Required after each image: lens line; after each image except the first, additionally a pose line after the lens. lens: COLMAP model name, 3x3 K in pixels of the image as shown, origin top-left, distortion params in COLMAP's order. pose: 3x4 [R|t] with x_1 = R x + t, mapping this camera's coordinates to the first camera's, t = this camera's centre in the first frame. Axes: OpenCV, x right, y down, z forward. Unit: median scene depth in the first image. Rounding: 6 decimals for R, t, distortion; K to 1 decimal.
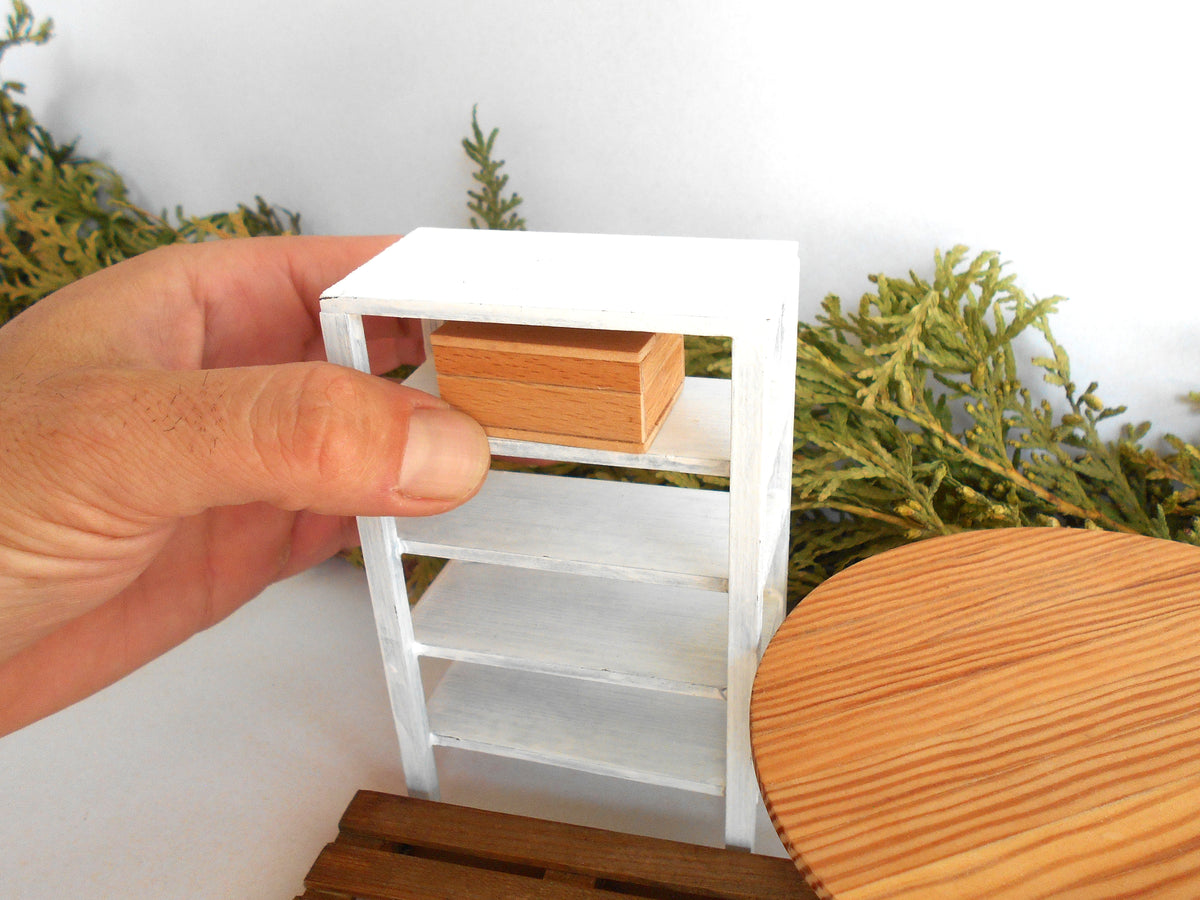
lens RADIAL K [[1075.7, 0, 558.8], [0, 1075.7, 482.9], [0, 0, 1]] dist [-0.022267, 0.001215]
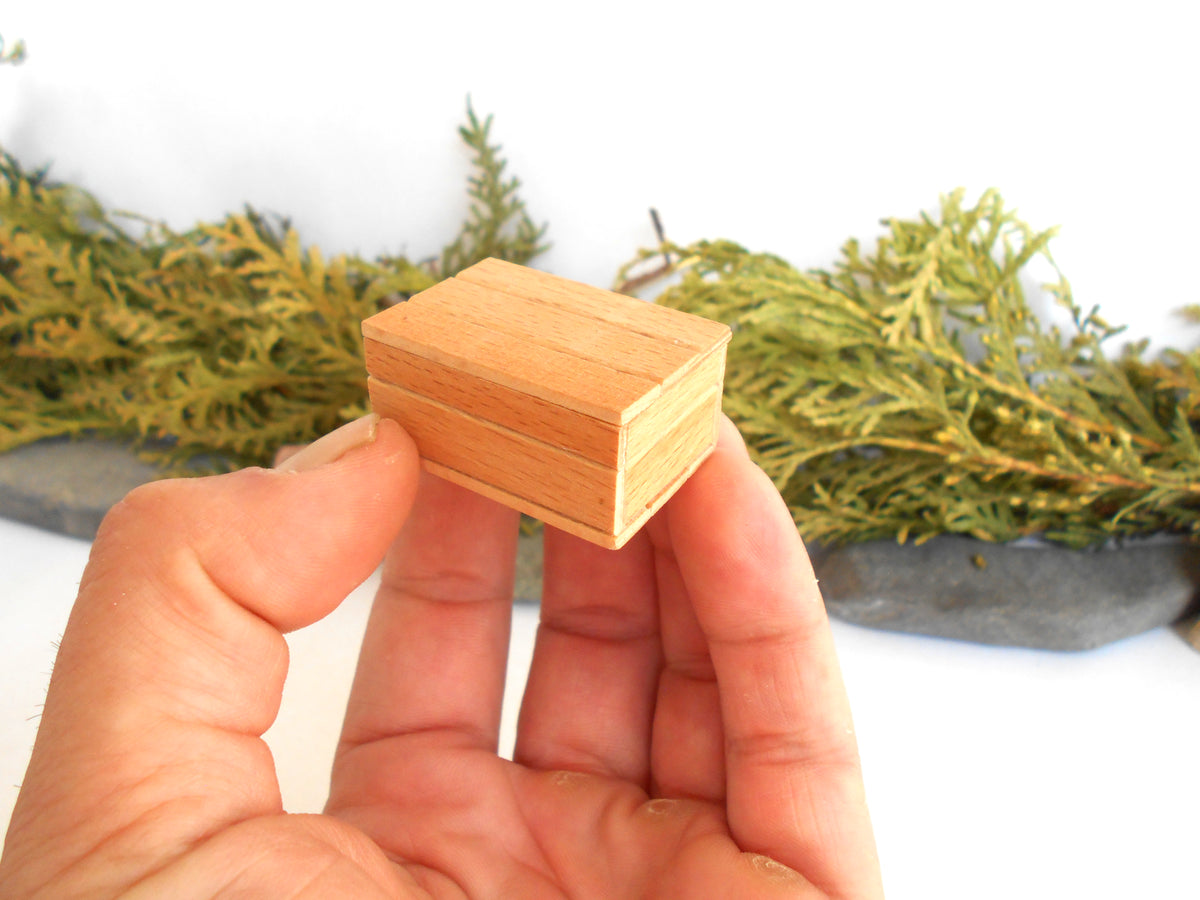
lens RADIAL K [[1075.7, 0, 558.8], [0, 1075.7, 482.9], [0, 0, 1]] dist [-0.022267, 0.001215]
pose [[0.993282, -0.093632, 0.068005, -0.119144], [0.094645, 0.995441, -0.011830, 0.045200], [-0.066587, 0.018187, 0.997615, -0.017610]]
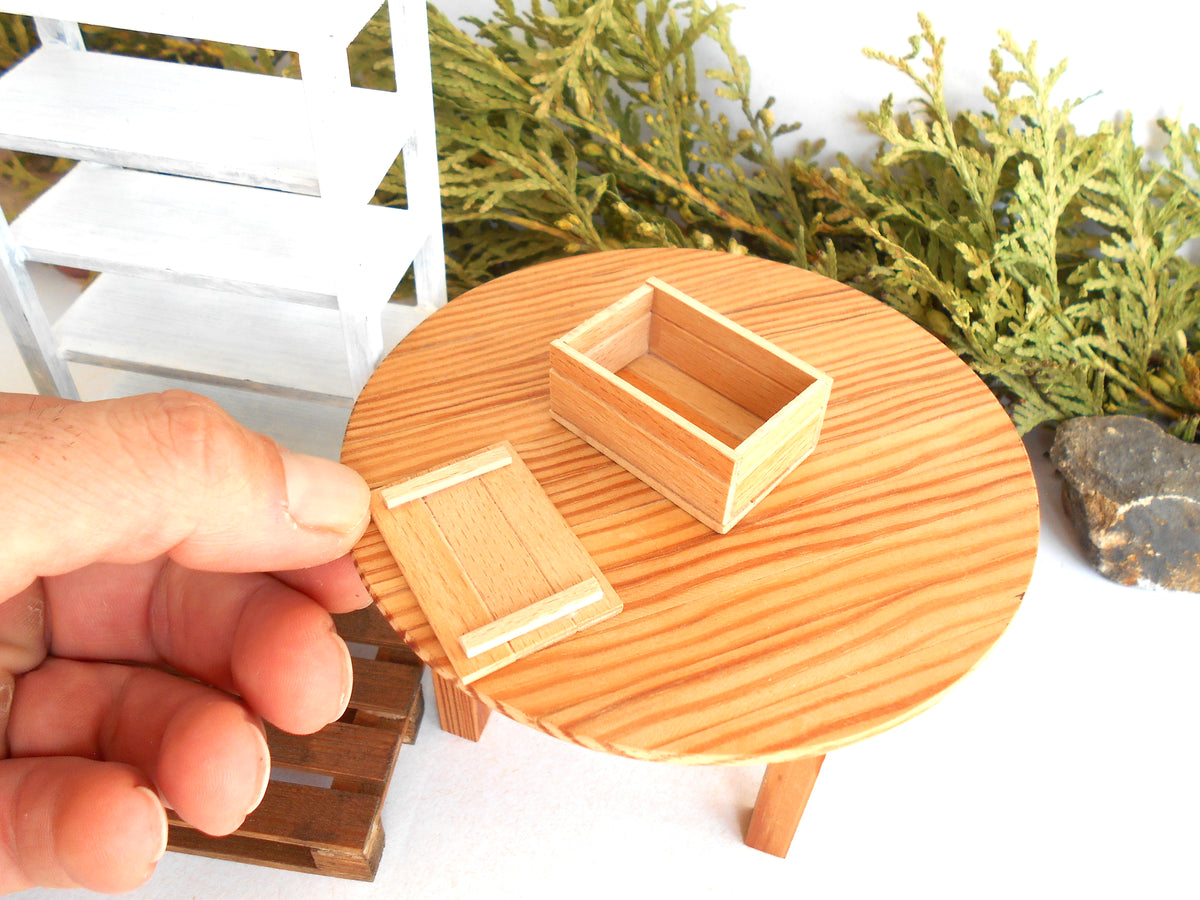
lens RADIAL K [[1075.7, 0, 558.8], [0, 1075.7, 482.9], [0, 0, 1]] dist [-0.022267, 0.001215]
pose [[0.988435, -0.008902, 0.151386, 0.149597], [-0.034028, 0.959799, 0.278619, -0.020546], [-0.147780, -0.280548, 0.948395, -0.030189]]
